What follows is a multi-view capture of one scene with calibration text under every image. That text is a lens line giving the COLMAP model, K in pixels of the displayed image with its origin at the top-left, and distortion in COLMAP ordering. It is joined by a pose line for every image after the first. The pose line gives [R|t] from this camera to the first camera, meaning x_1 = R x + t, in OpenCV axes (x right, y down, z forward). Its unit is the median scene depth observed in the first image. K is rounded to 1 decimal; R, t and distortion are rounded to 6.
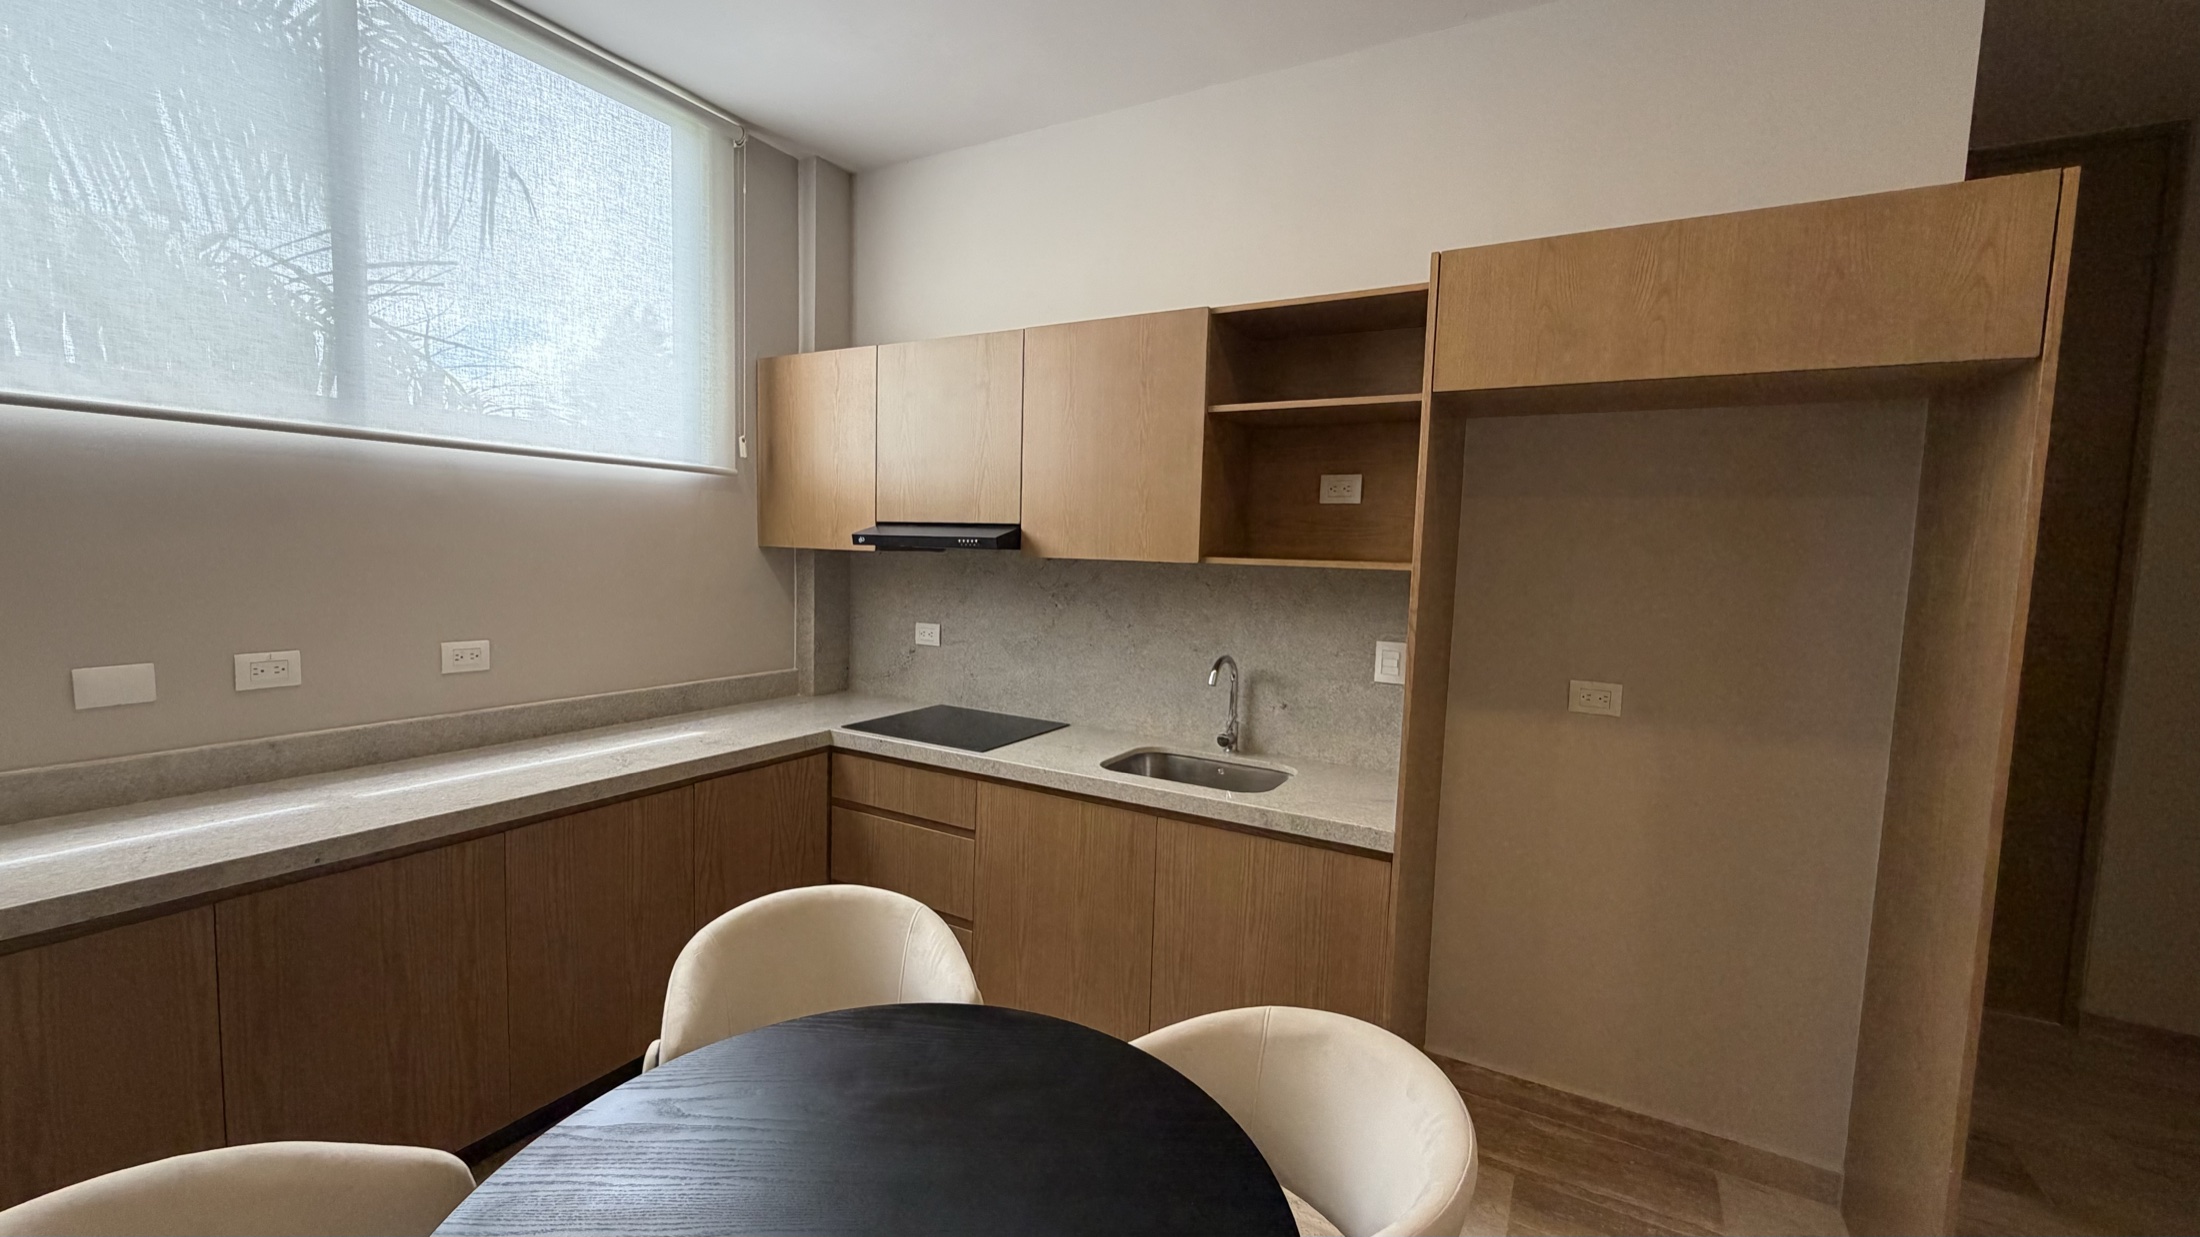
lens RADIAL K [[874.2, 0, 1100.0], [0, 874.2, 618.5], [0, 0, 1]] dist [-0.000164, 0.000033]
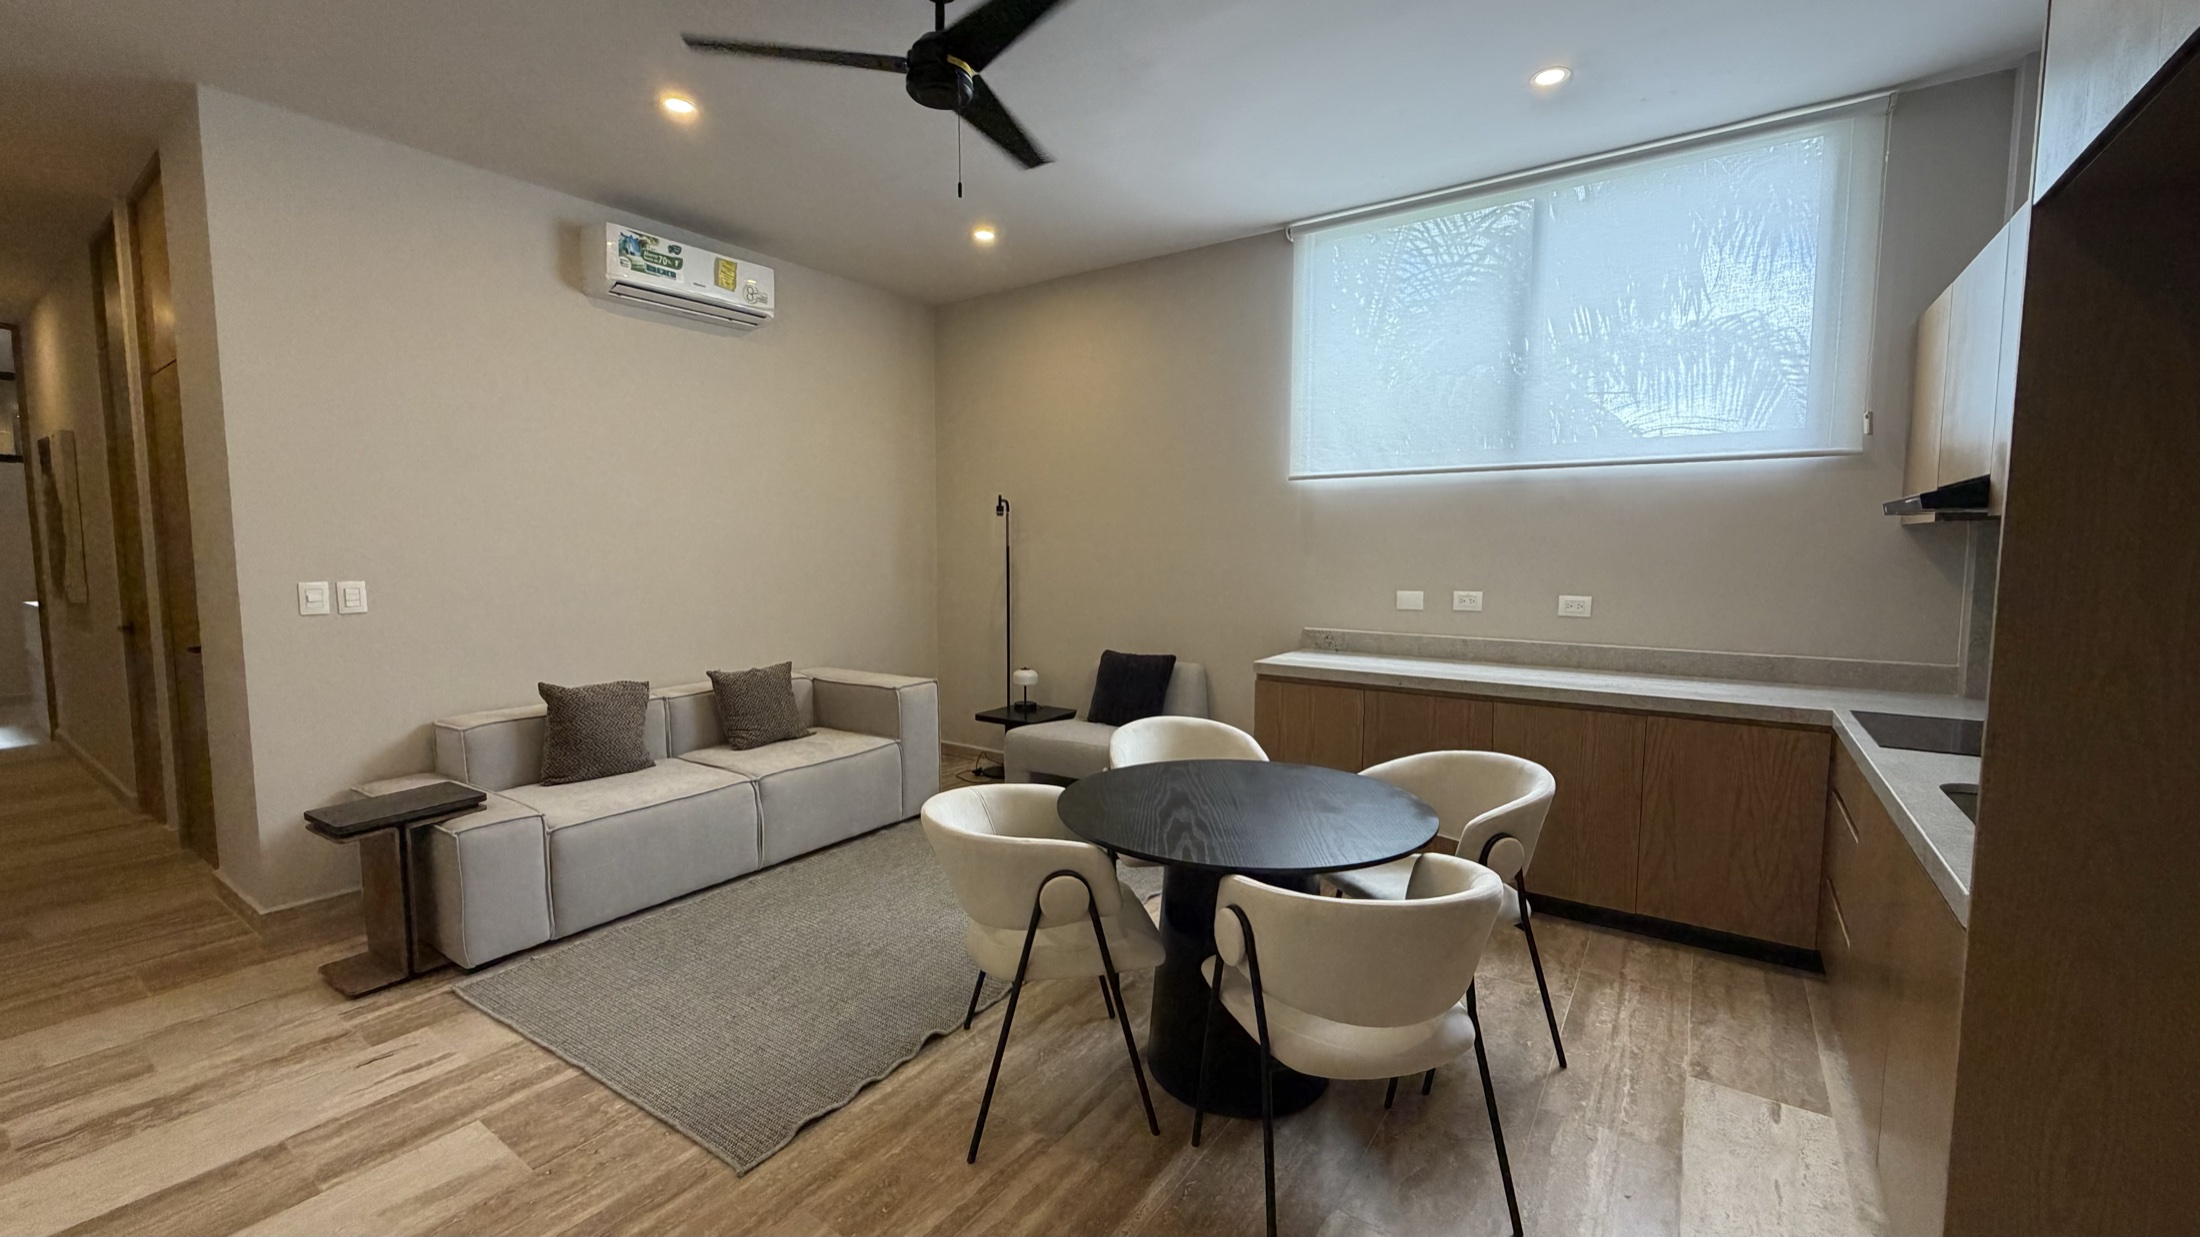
lens RADIAL K [[874.2, 0, 1100.0], [0, 874.2, 618.5], [0, 0, 1]] dist [-0.000164, 0.000033]
pose [[-0.084664, 0.053841, -0.994954, 0.815756], [-0.083679, 0.994627, 0.060944, 0.040972], [0.992890, 0.088416, -0.079704, 0.312403]]
